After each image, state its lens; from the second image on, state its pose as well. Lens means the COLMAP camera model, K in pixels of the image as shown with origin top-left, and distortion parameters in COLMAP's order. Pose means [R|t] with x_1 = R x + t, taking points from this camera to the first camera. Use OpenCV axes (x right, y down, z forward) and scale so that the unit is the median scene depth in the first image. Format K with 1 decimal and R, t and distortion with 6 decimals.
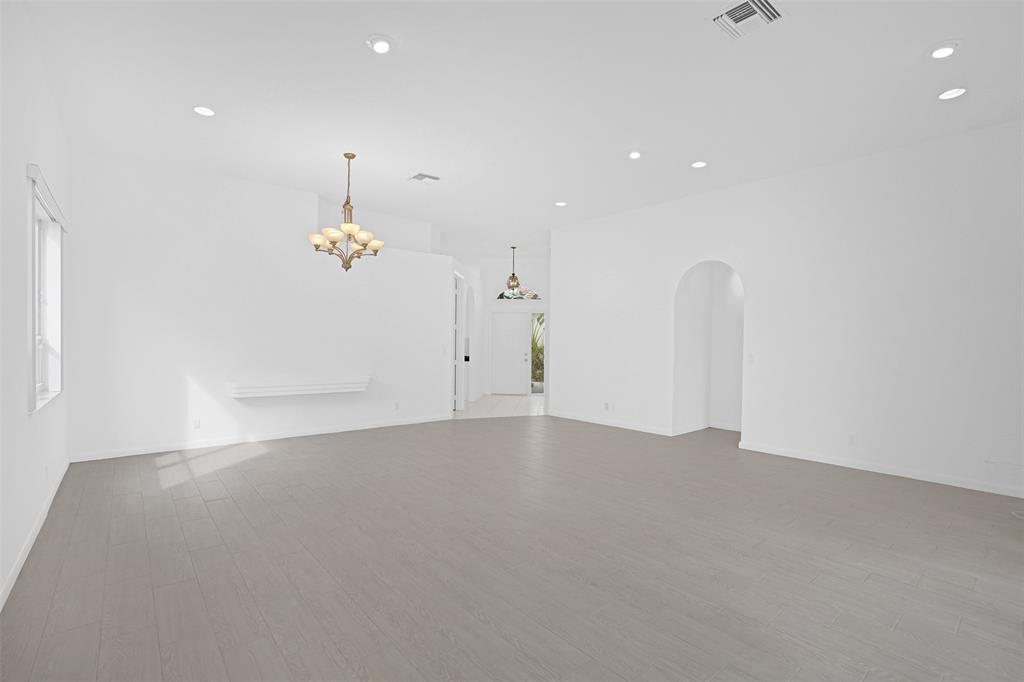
lens RADIAL K [[474.5, 0, 505.5], [0, 474.5, 344.5], [0, 0, 1]] dist [-0.049239, 0.012670]
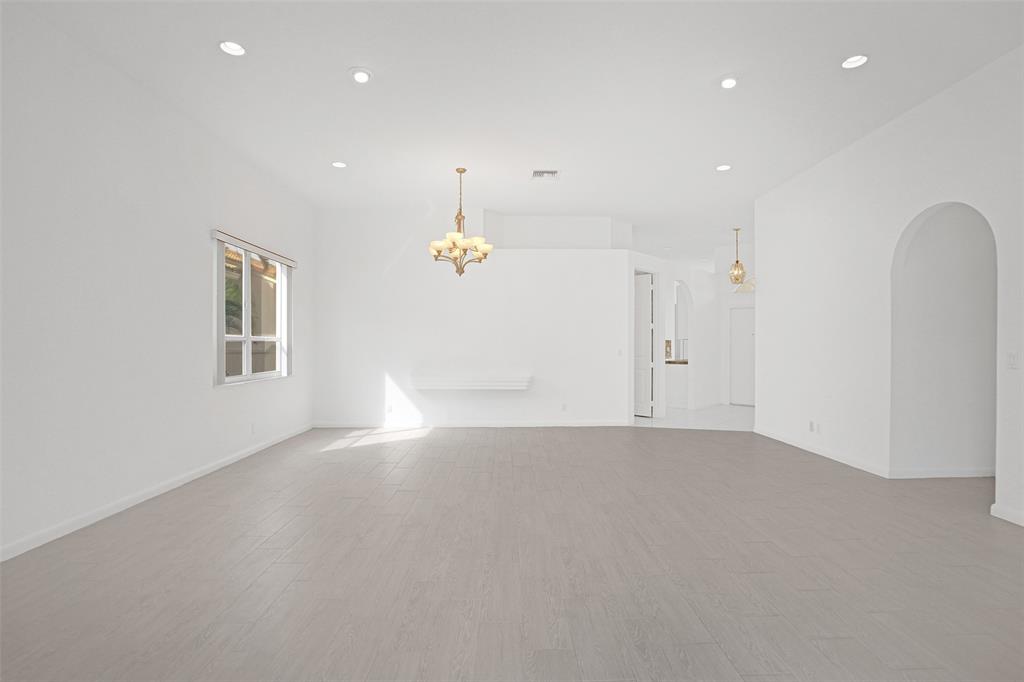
lens RADIAL K [[474.5, 0, 507.8], [0, 474.5, 335.7], [0, 0, 1]] dist [-0.049239, 0.012670]
pose [[0.790906, -0.020184, -0.611604, 0.367745], [0.002211, 0.999544, -0.030128, 0.014444], [0.611933, 0.022476, 0.790590, 0.179013]]
